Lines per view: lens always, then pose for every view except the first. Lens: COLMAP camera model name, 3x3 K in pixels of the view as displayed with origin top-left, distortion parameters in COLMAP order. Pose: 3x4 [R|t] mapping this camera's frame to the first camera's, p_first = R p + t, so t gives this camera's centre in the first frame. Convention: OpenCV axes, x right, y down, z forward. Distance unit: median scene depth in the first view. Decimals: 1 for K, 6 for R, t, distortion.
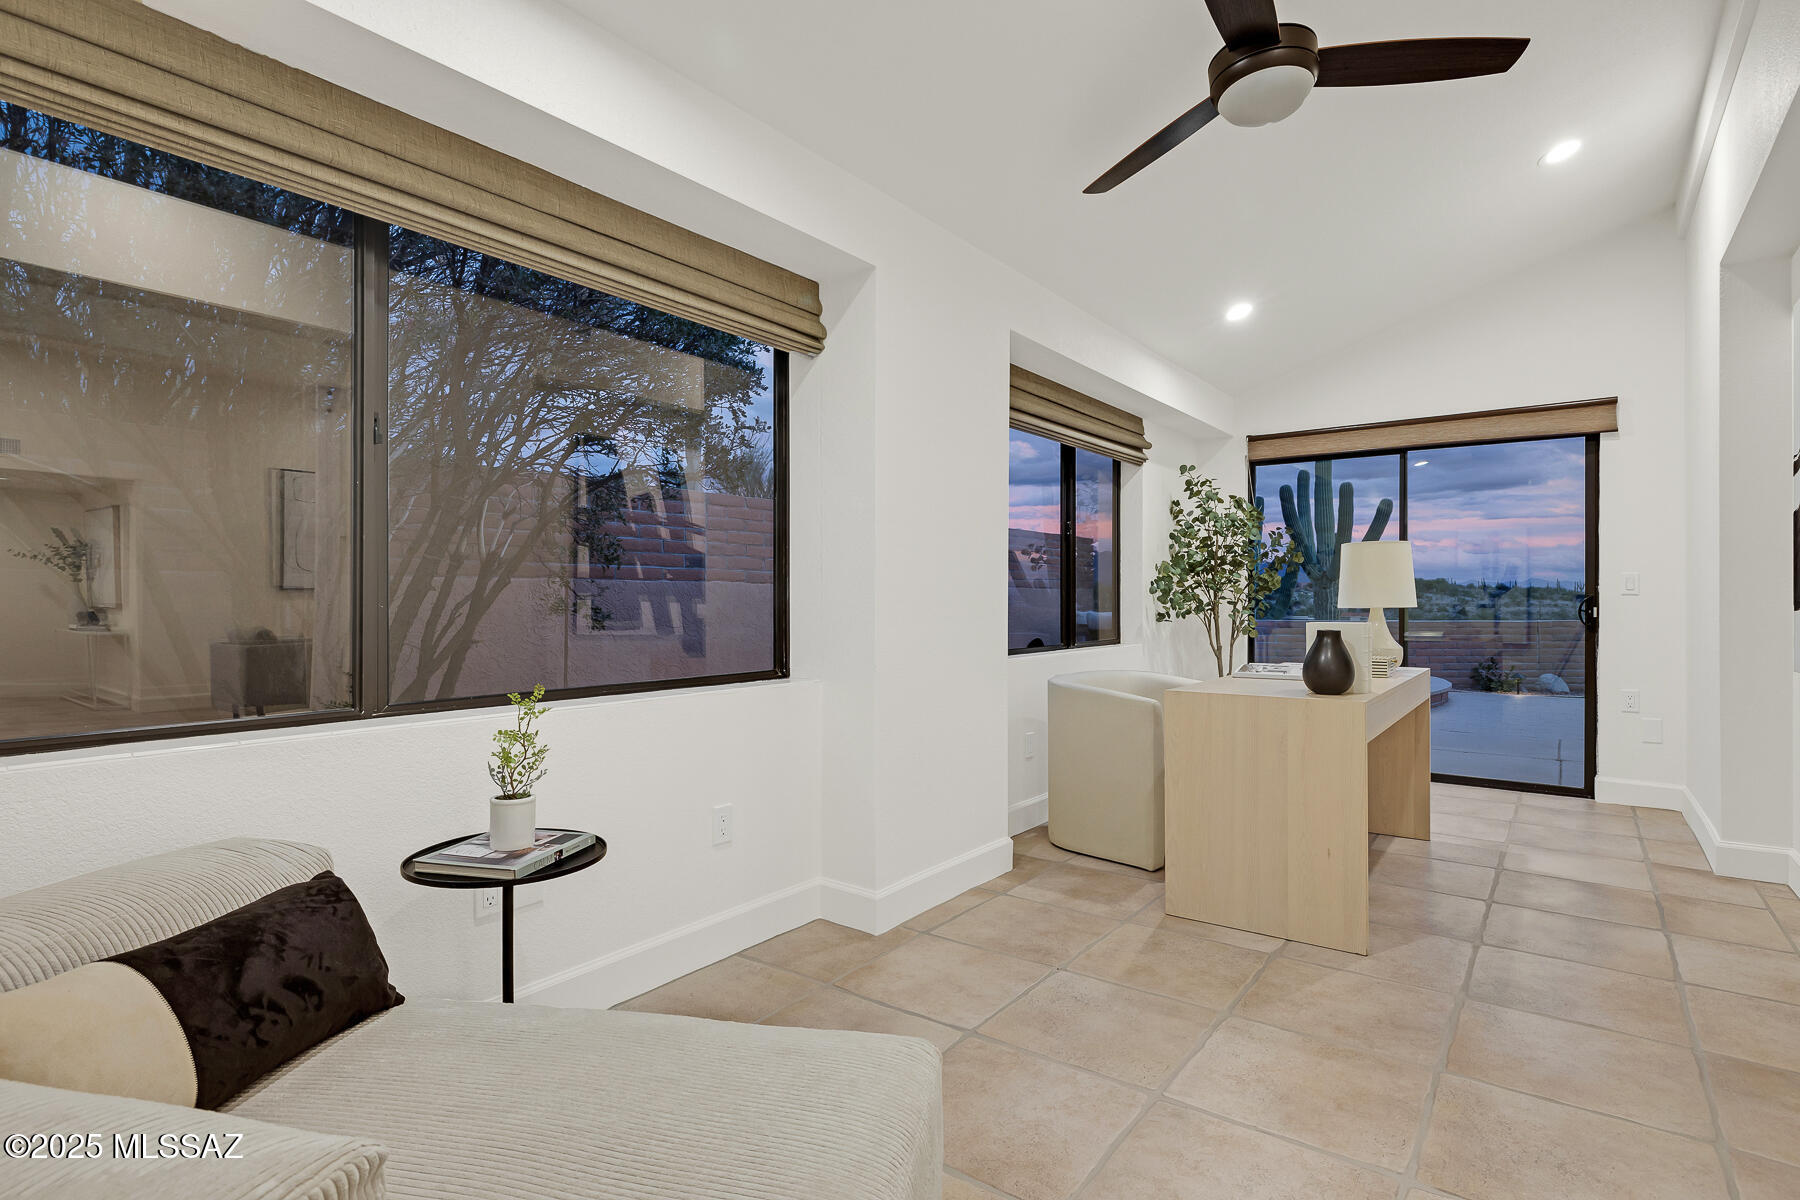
lens RADIAL K [[867.4, 0, 896.5], [0, 867.4, 599.3], [0, 0, 1]] dist [0.002416, 0.000138]
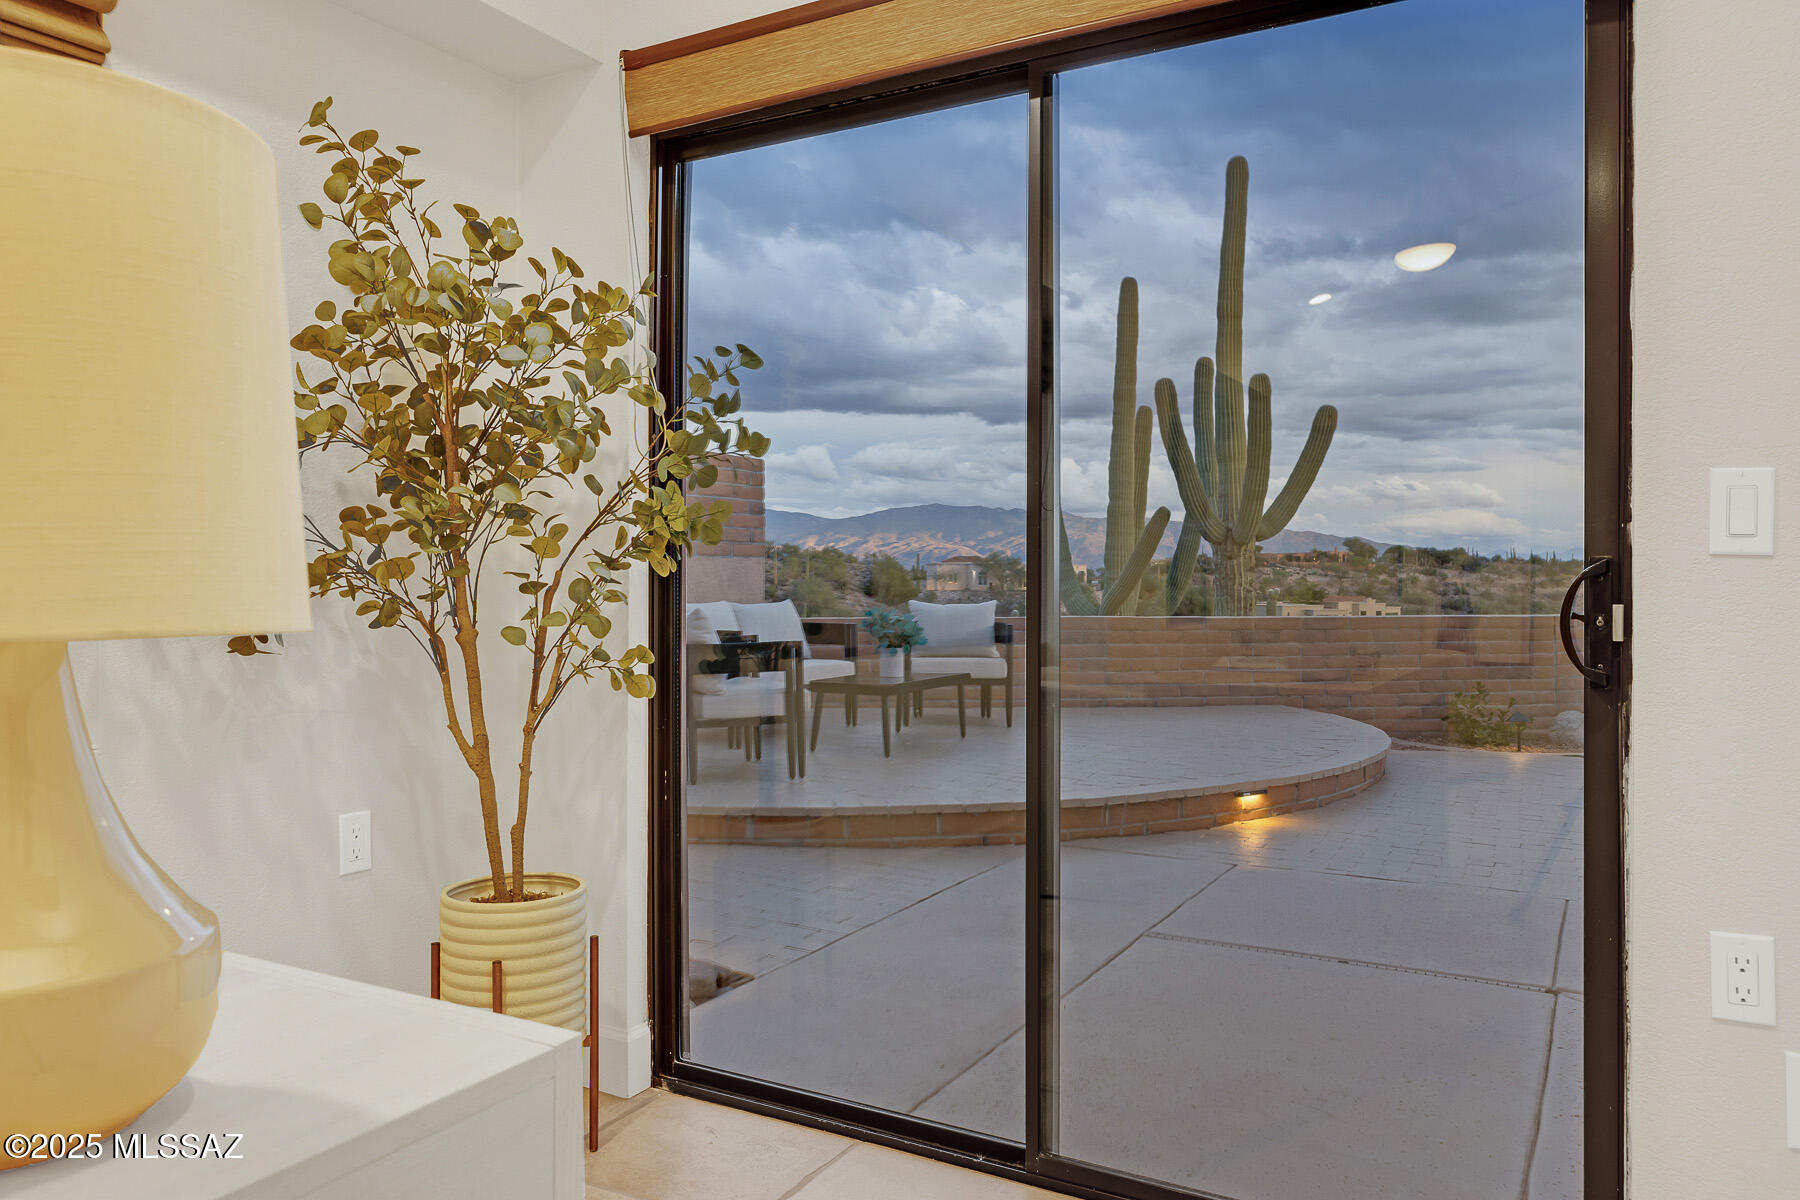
lens RADIAL K [[1257.8, 0, 912.0], [0, 1257.8, 593.5], [0, 0, 1]] dist [-0.002167, 0.000303]
pose [[0.989818, -0.003371, 0.142301, 0.456103], [0.001653, 0.999924, 0.012187, 0.000885], [-0.142331, -0.011827, 0.989748, 0.553453]]
